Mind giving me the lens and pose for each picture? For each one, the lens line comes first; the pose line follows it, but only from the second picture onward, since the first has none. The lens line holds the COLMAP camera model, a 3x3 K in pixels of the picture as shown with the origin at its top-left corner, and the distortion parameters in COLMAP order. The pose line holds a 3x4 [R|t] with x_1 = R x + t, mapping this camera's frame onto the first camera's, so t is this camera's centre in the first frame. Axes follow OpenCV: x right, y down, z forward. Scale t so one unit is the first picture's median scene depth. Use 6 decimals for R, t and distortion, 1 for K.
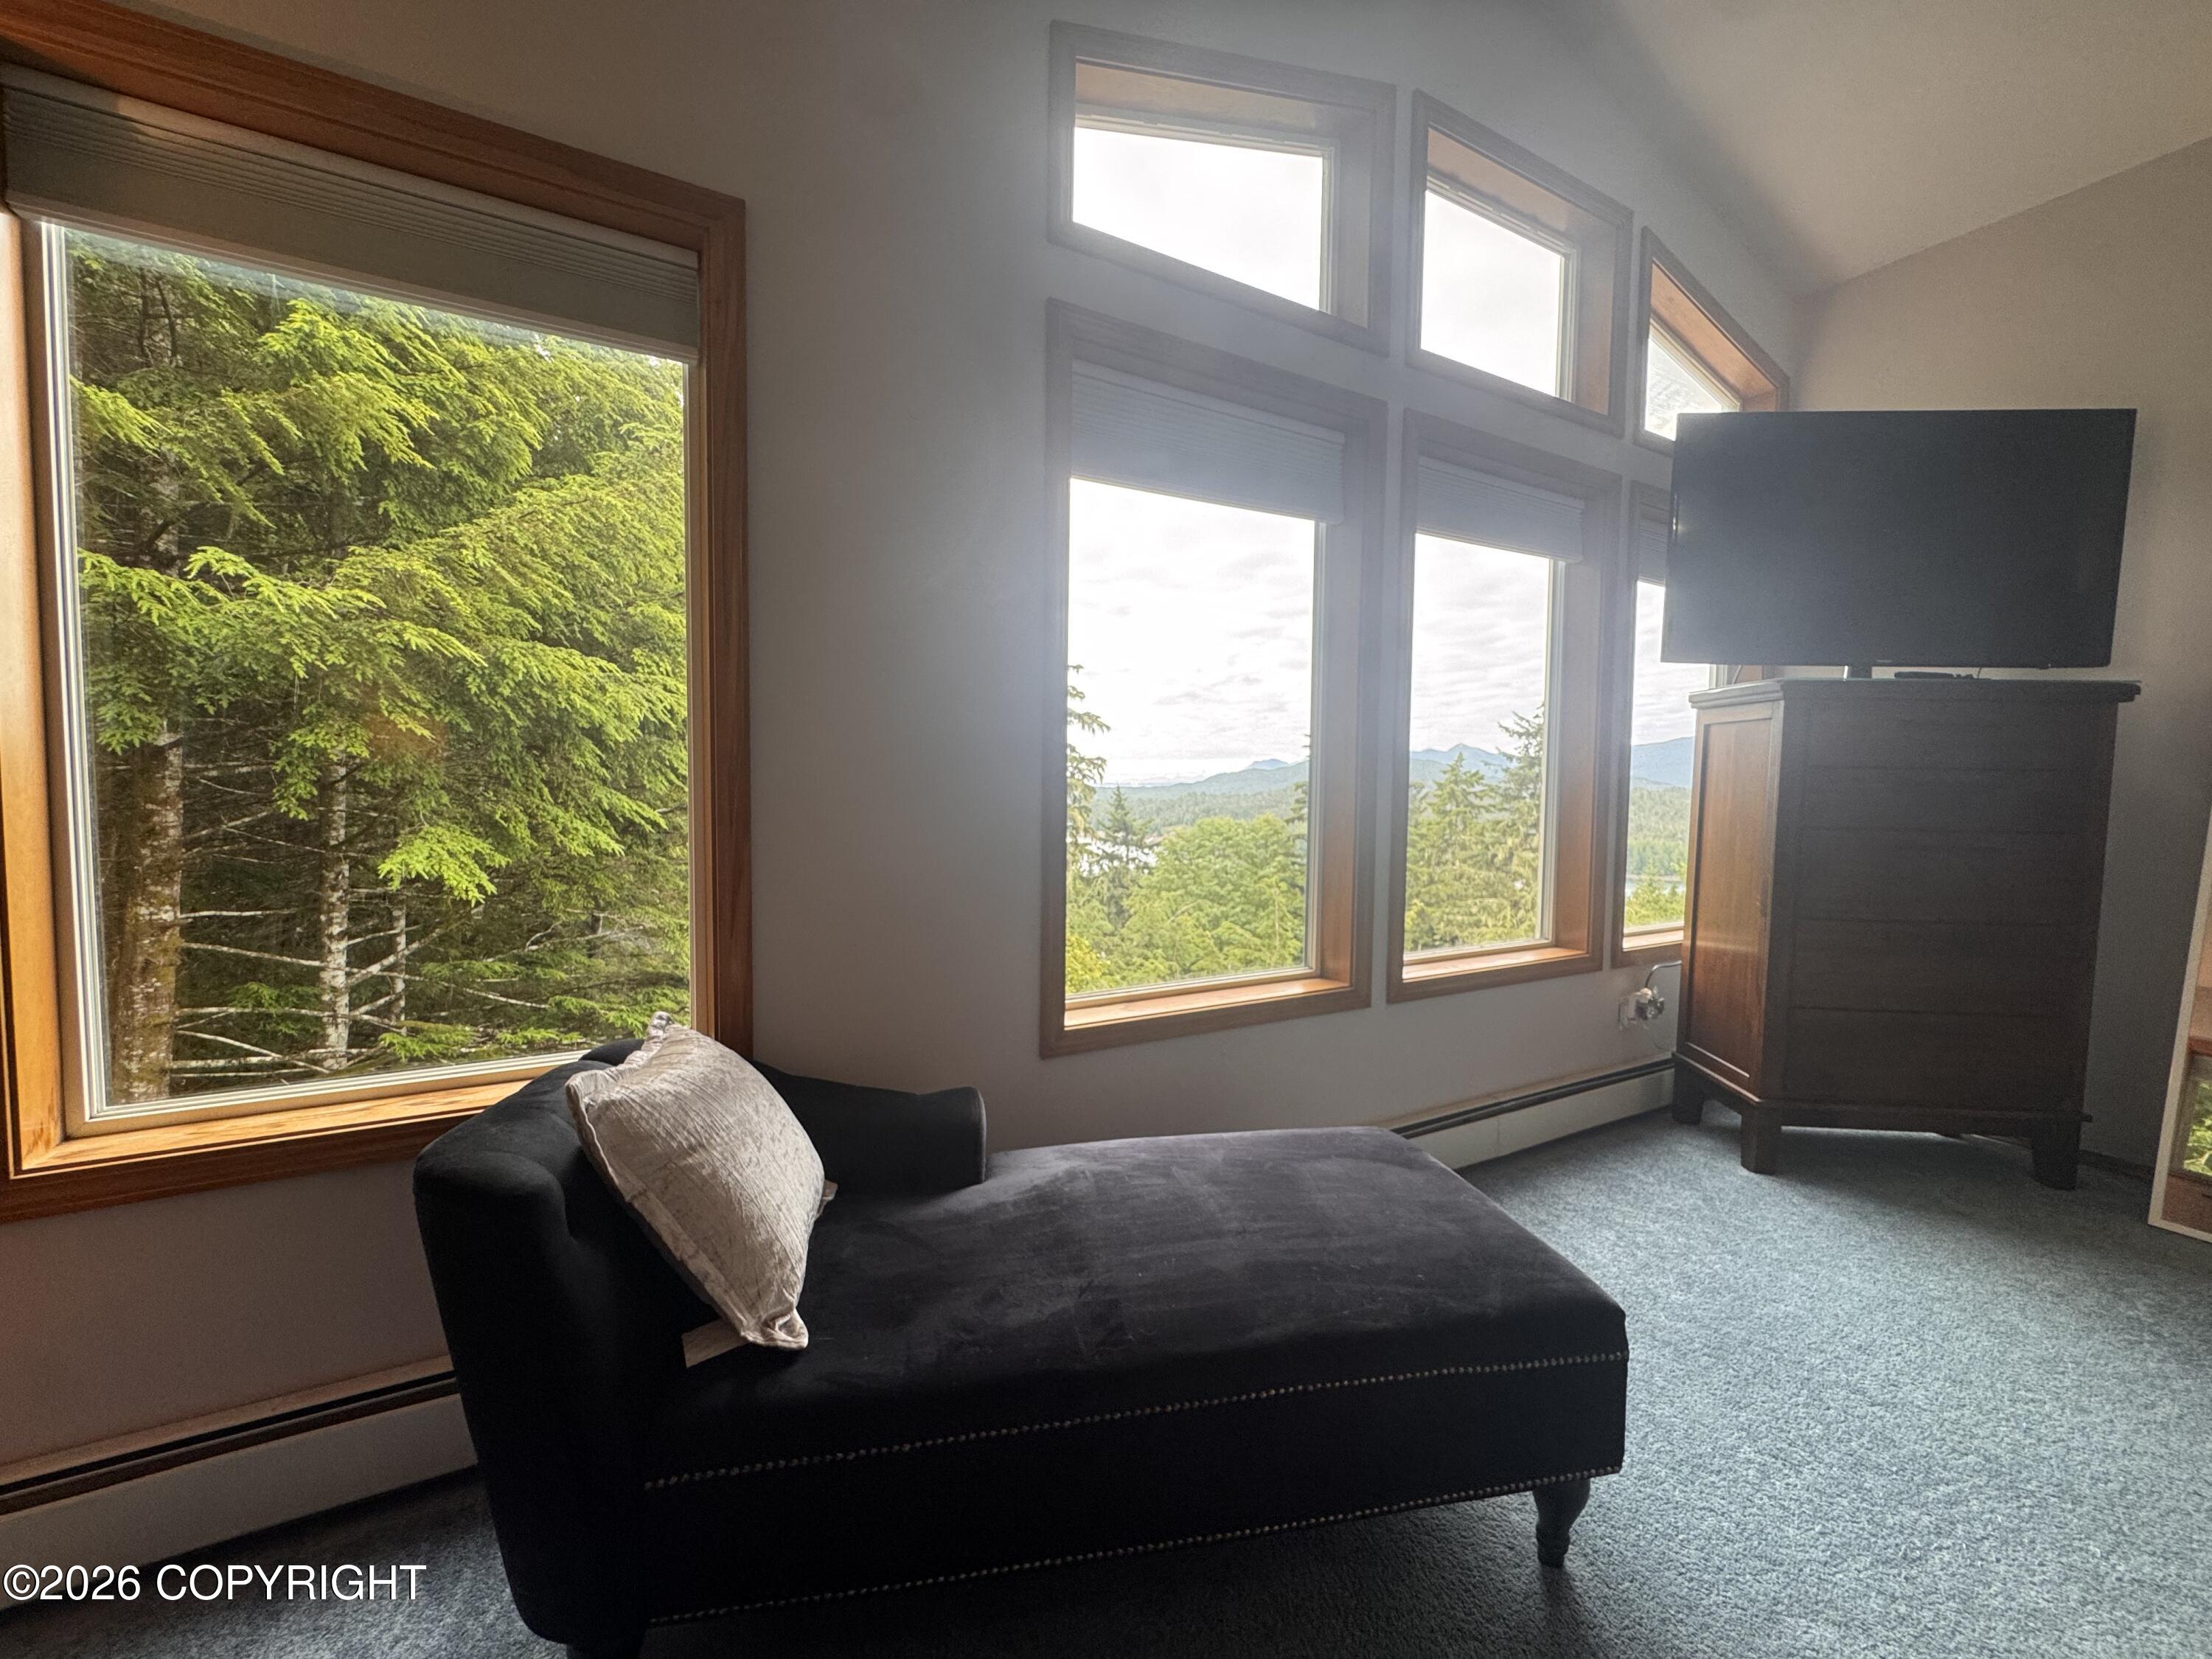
lens RADIAL K [[883.0, 0, 1108.1], [0, 883.0, 825.2], [0, 0, 1]] dist [-0.002182, 0.000413]
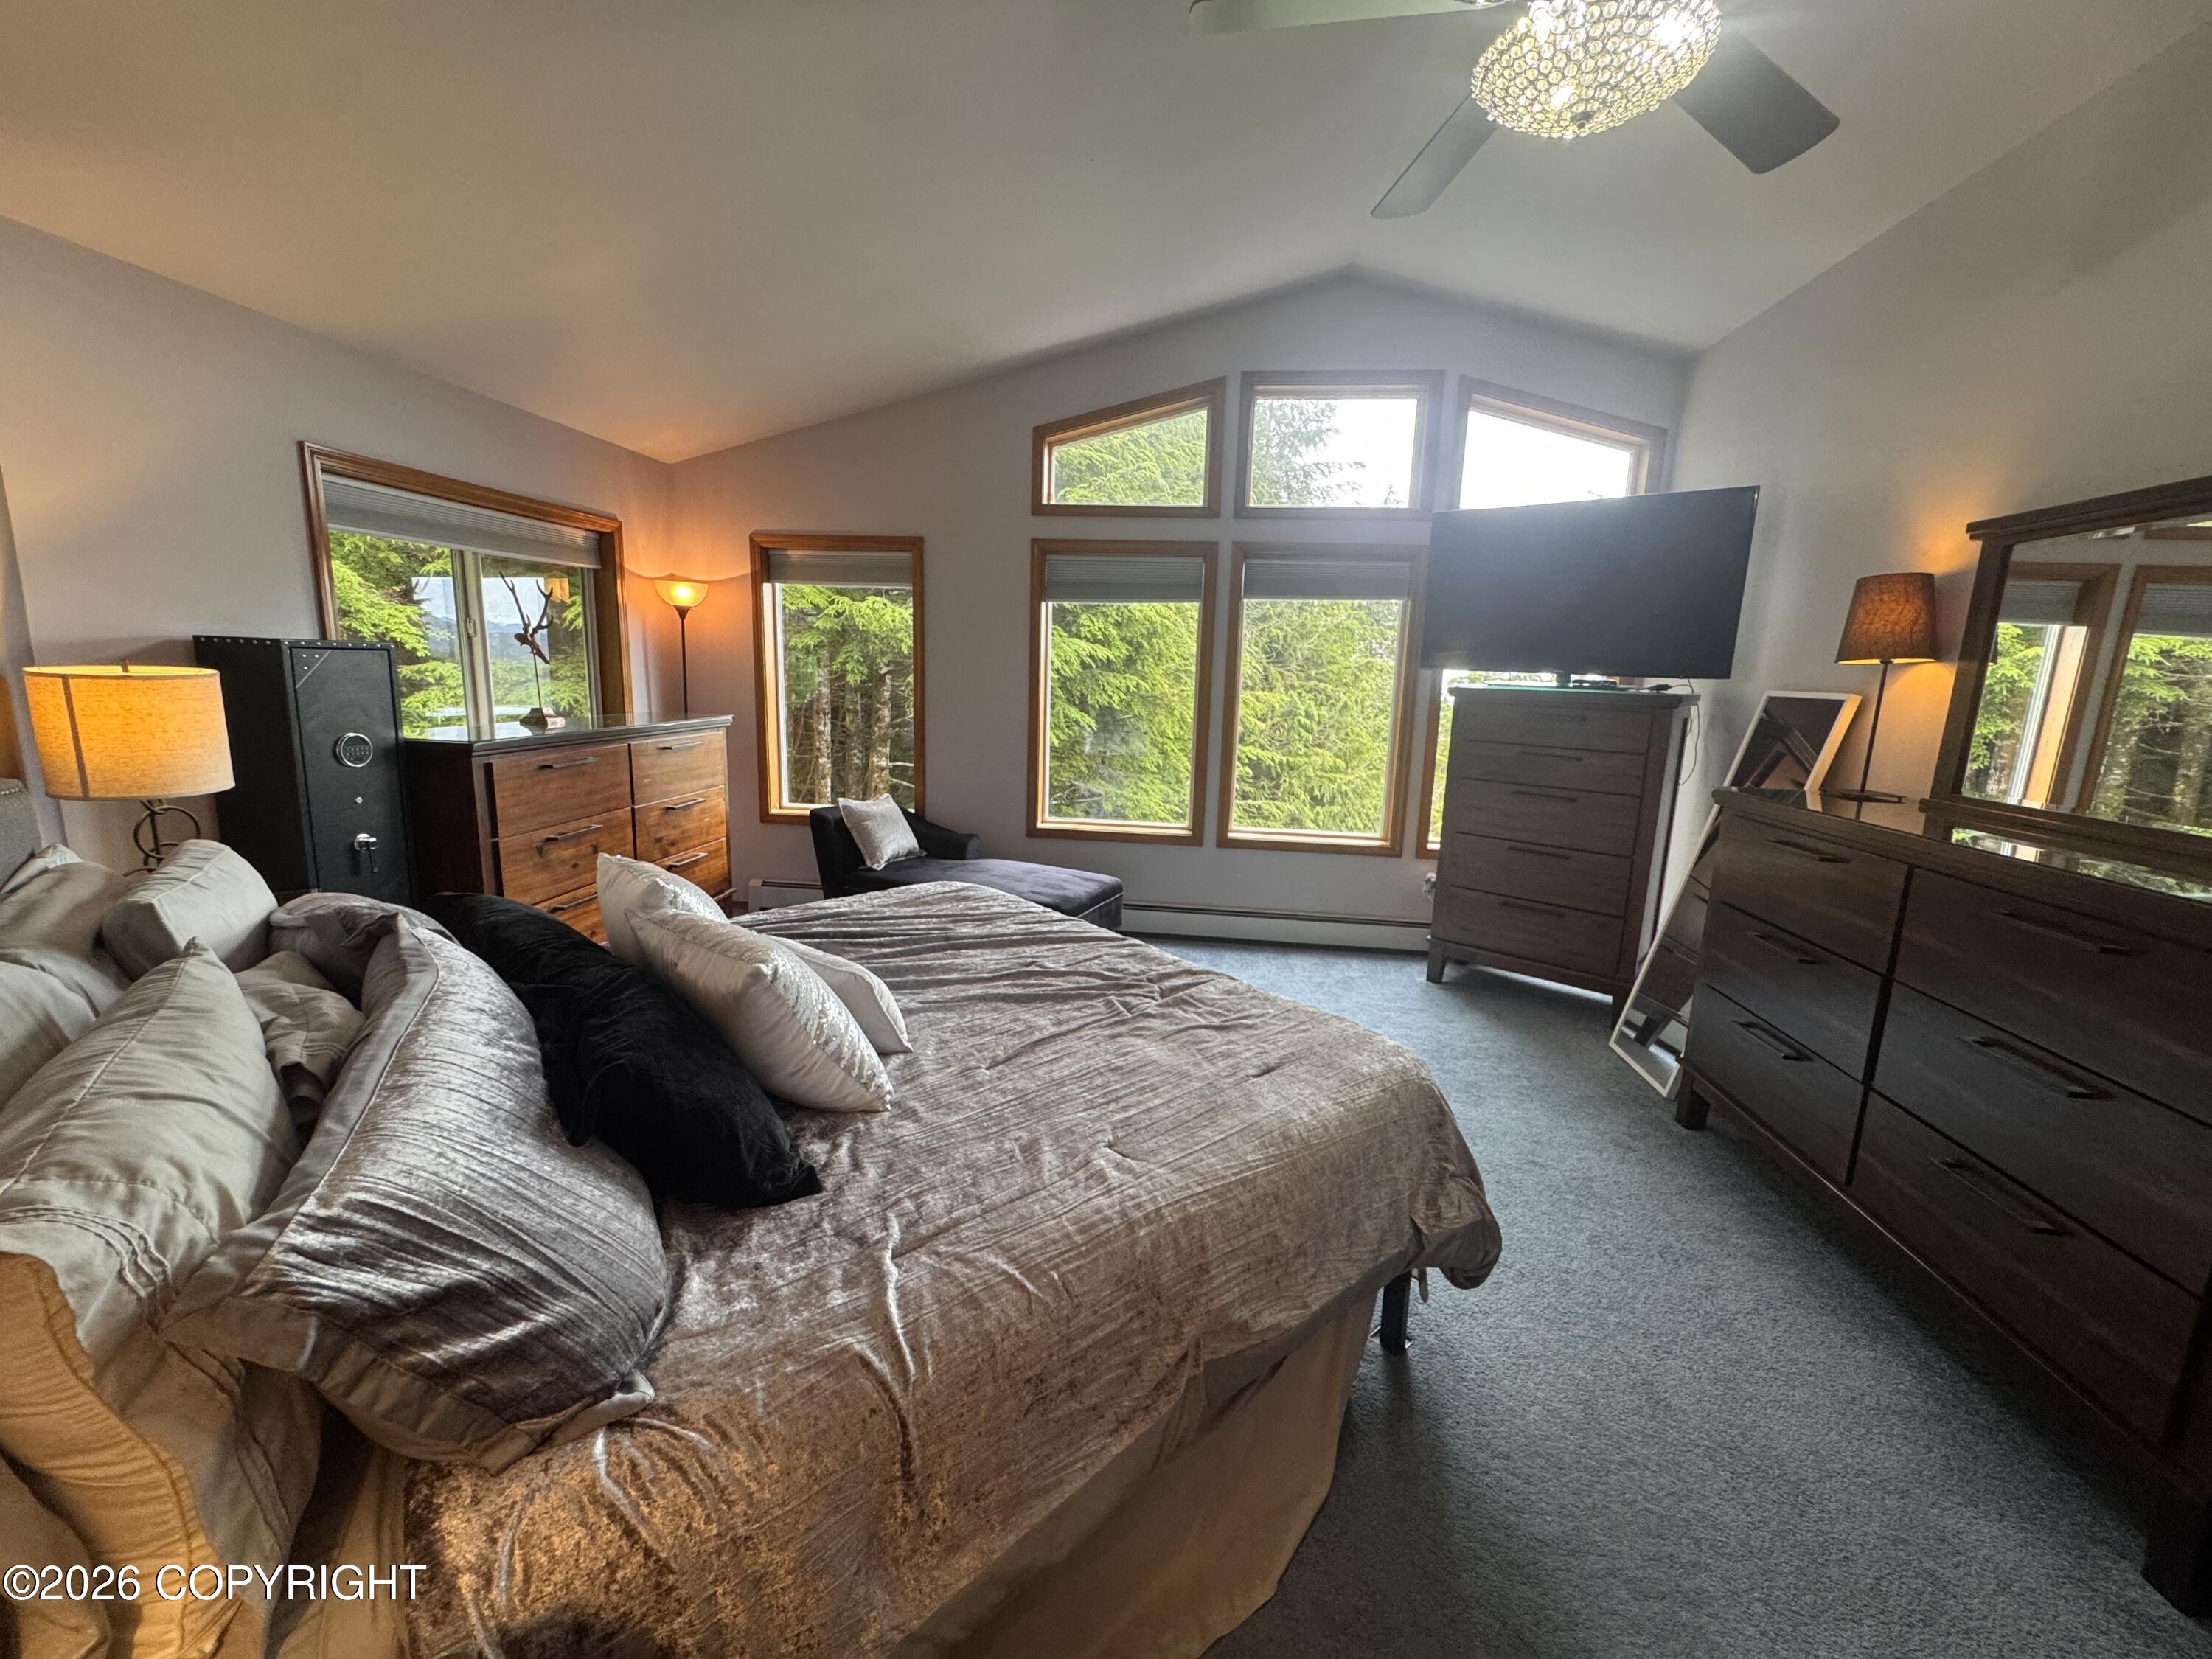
lens RADIAL K [[883.0, 0, 1107.1], [0, 883.0, 823.3], [0, 0, 1]] dist [-0.002182, 0.000413]
pose [[0.803687, 0.114007, -0.584029, 1.212808], [-0.050256, 0.990973, 0.124288, -0.080382], [0.592926, -0.070538, 0.802161, -0.694100]]
